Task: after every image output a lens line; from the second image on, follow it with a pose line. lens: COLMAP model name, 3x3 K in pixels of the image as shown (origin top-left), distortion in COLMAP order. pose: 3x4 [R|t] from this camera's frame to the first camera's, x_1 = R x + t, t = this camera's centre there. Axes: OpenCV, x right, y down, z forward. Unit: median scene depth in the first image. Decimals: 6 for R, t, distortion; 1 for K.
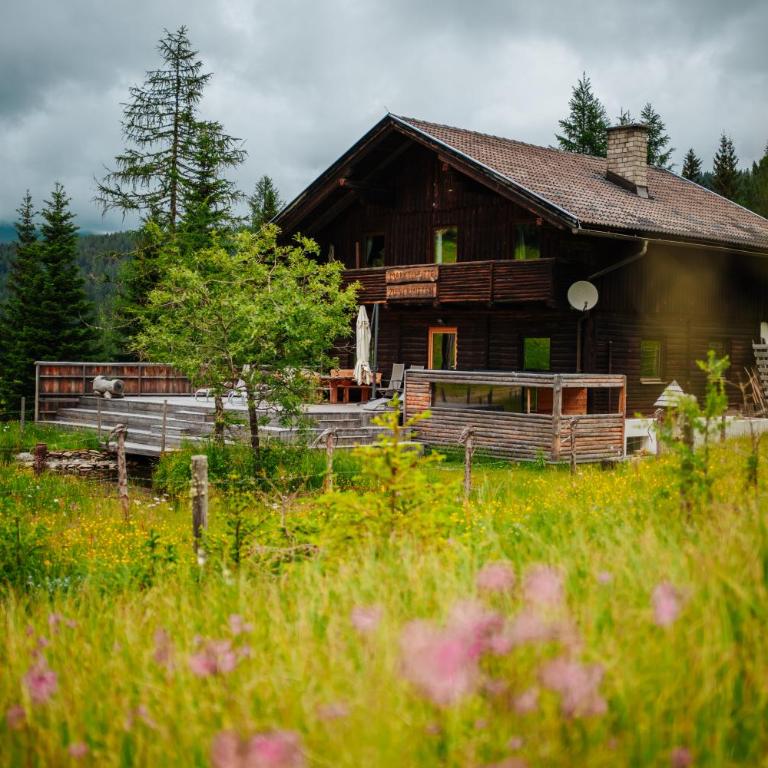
lens RADIAL K [[1207.8, 0, 384.0], [0, 1207.8, 384.0], [0, 0, 1]] dist [-0.010375, 0.019668]
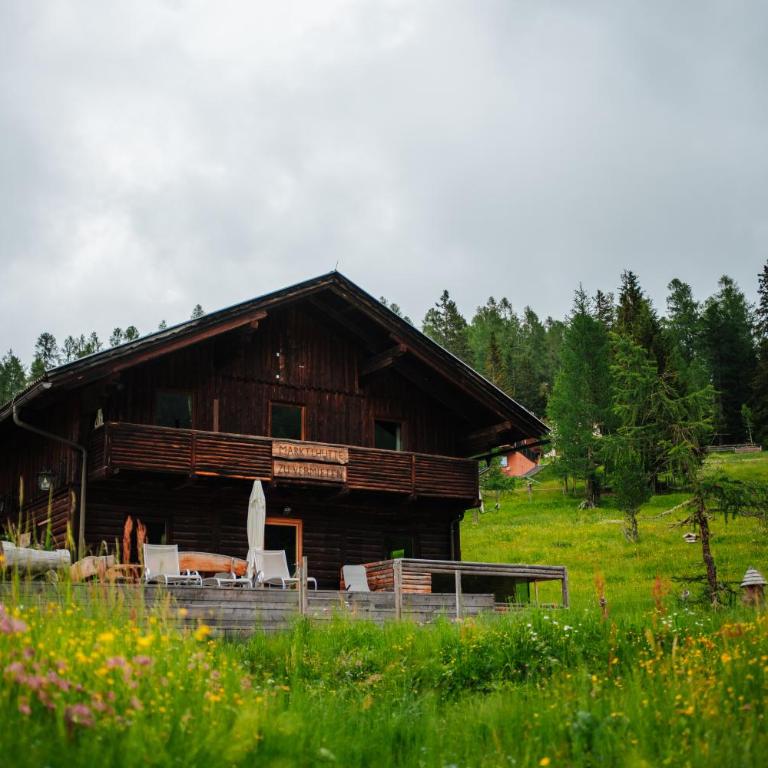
lens RADIAL K [[1163.9, 0, 384.0], [0, 1163.9, 384.0], [0, 0, 1]] dist [-0.012556, 0.082149]
pose [[0.169241, 0.218443, 0.961062, -0.738574], [0.044825, 0.972413, -0.228917, 0.051830], [-0.984555, 0.081822, 0.154780, 0.776306]]
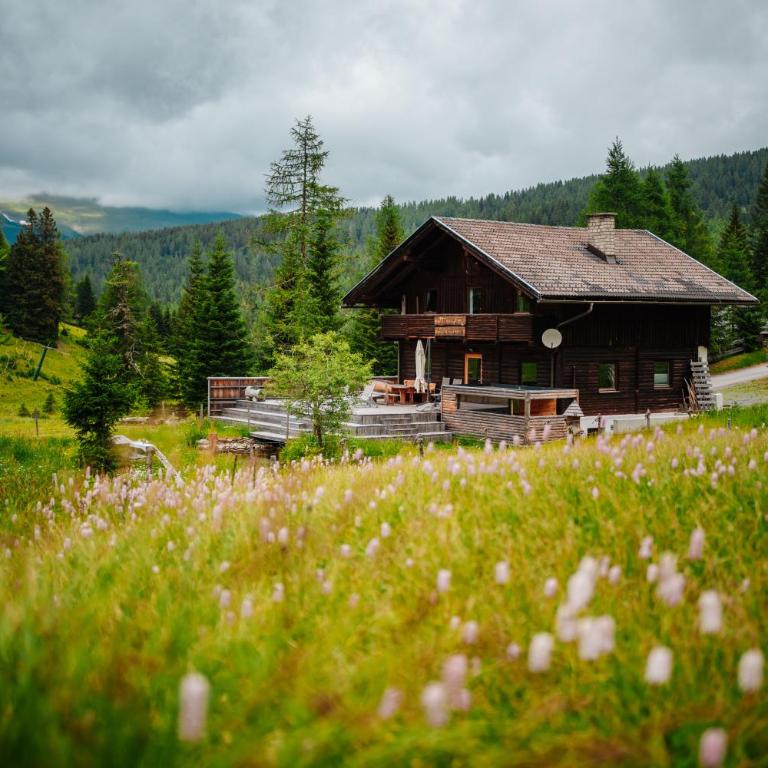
lens RADIAL K [[1162.2, 0, 384.0], [0, 1162.2, 384.0], [0, 0, 1]] dist [0.004592, 0.130762]
pose [[0.992541, -0.006237, -0.121753, 0.111805], [0.009274, 0.999659, 0.024395, -0.044891], [0.121559, -0.025342, 0.992261, -0.434472]]
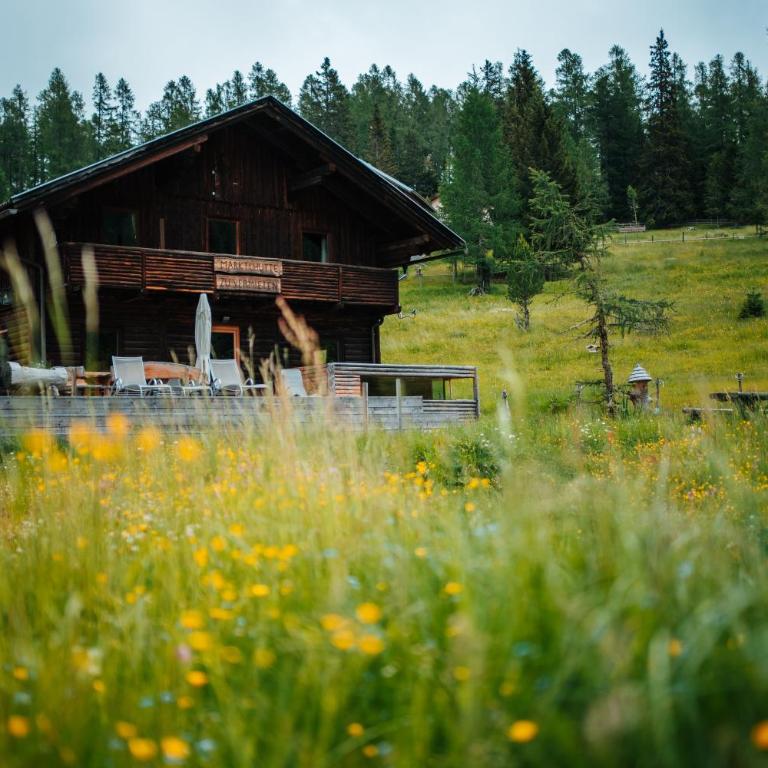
lens RADIAL K [[1207.8, 0, 384.0], [0, 1207.8, 384.0], [0, 0, 1]] dist [-0.010375, 0.019668]
pose [[0.068265, 0.034143, 0.997083, -0.855091], [0.060404, 0.997439, -0.038291, 0.040550], [-0.995837, 0.062842, 0.066027, 0.798718]]
